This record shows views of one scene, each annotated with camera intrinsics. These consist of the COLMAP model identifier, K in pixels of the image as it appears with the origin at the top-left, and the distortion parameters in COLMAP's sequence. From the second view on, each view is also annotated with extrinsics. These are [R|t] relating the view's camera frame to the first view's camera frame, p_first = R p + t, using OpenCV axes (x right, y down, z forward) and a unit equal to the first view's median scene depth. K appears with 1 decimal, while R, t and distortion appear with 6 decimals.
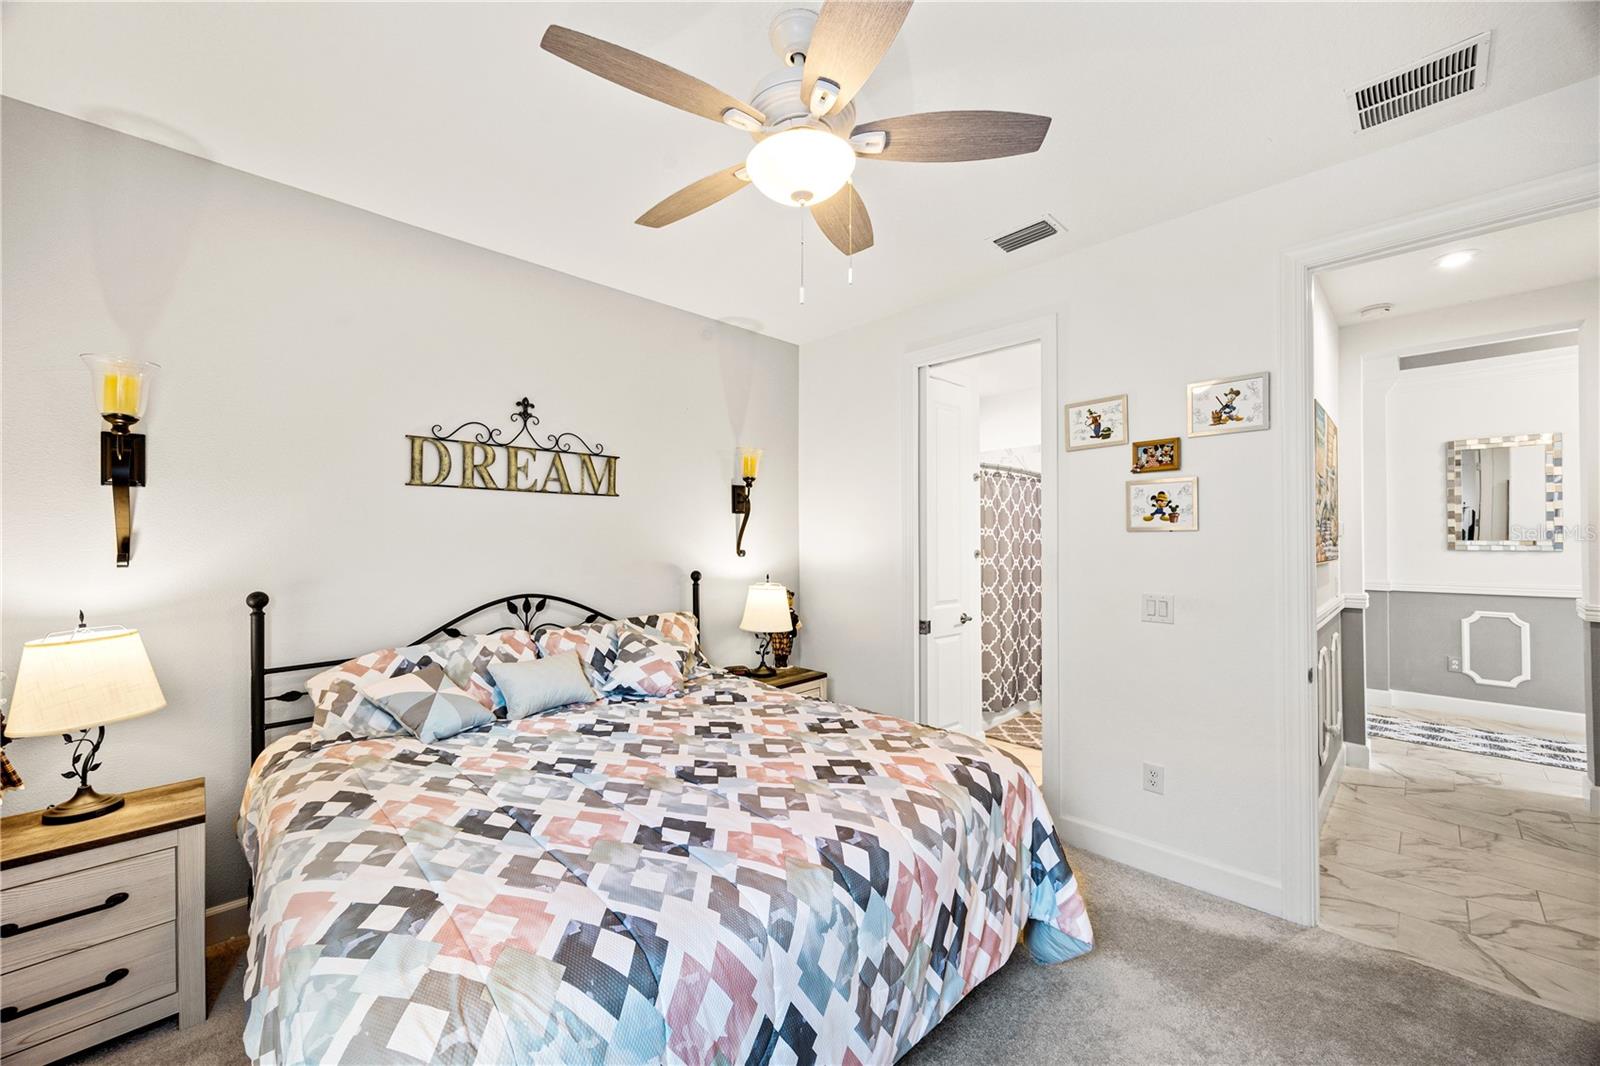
lens RADIAL K [[610.7, 0, 800.0], [0, 610.7, 533.0], [0, 0, 1]] dist [-0.001473, -0.000131]
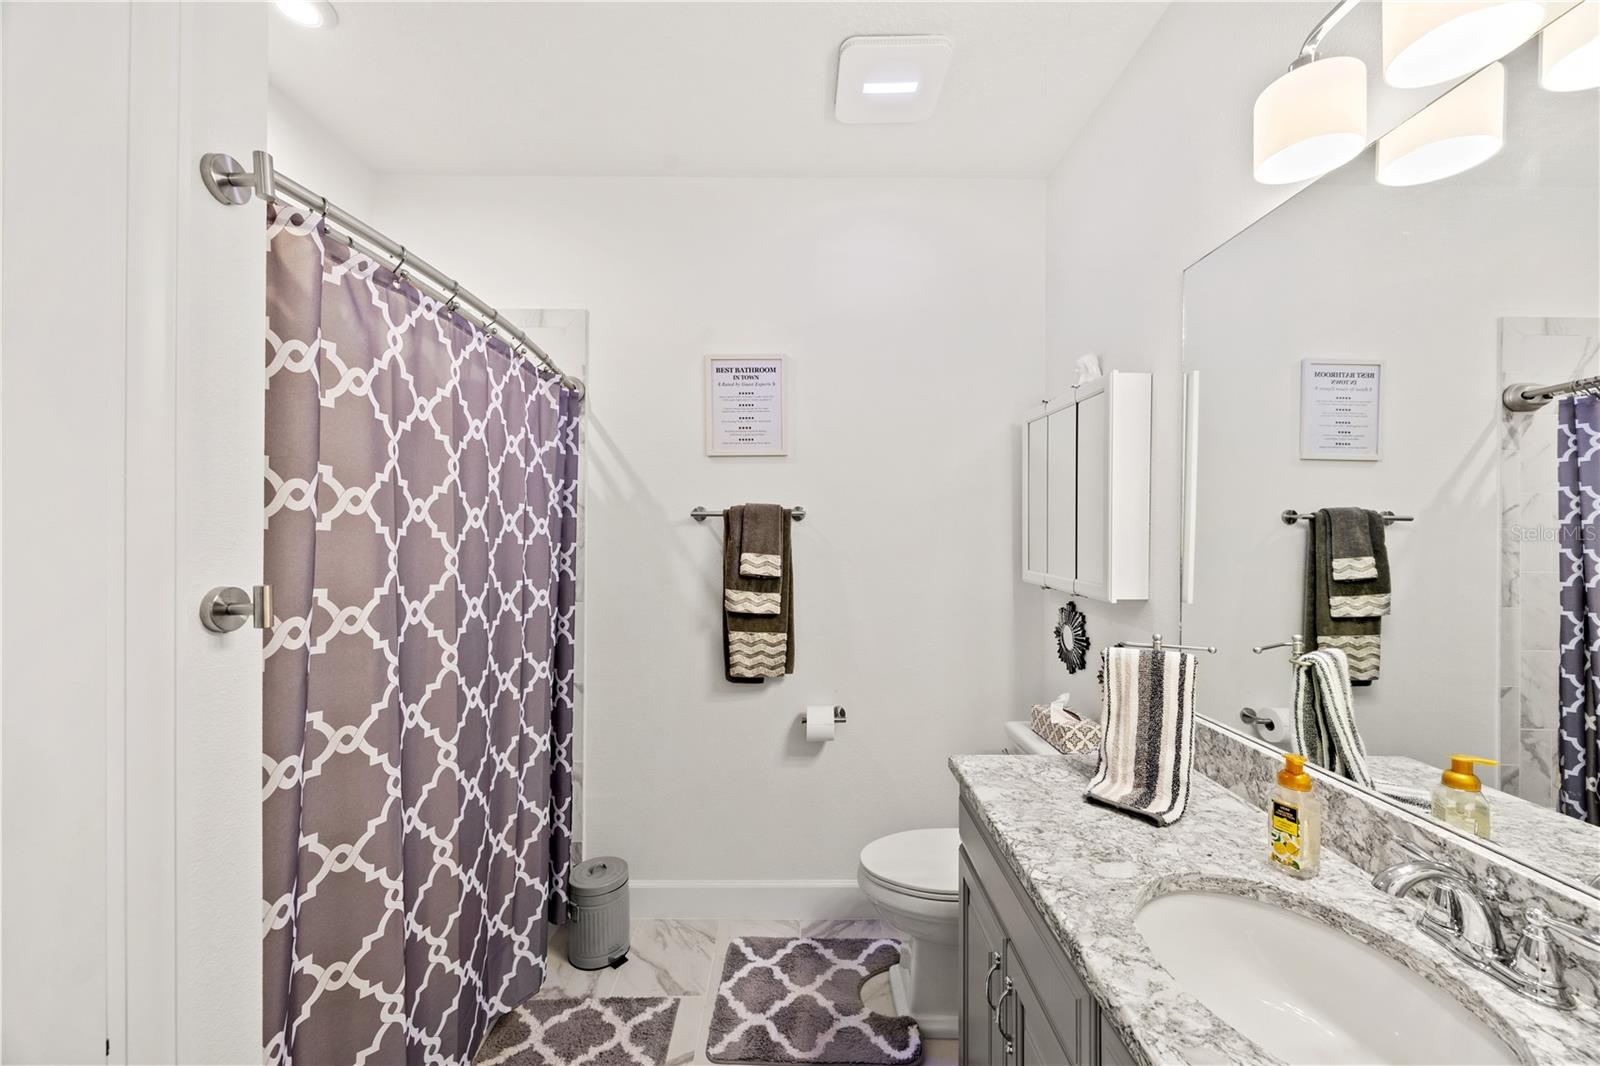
lens RADIAL K [[610.7, 0, 800.0], [0, 610.7, 533.0], [0, 0, 1]] dist [-0.001473, -0.000131]
pose [[0.697334, 0.003822, 0.716736, 0.253947], [-0.009066, 0.999953, 0.003488, 0.008344], [-0.716689, -0.008930, 0.697336, 0.684673]]
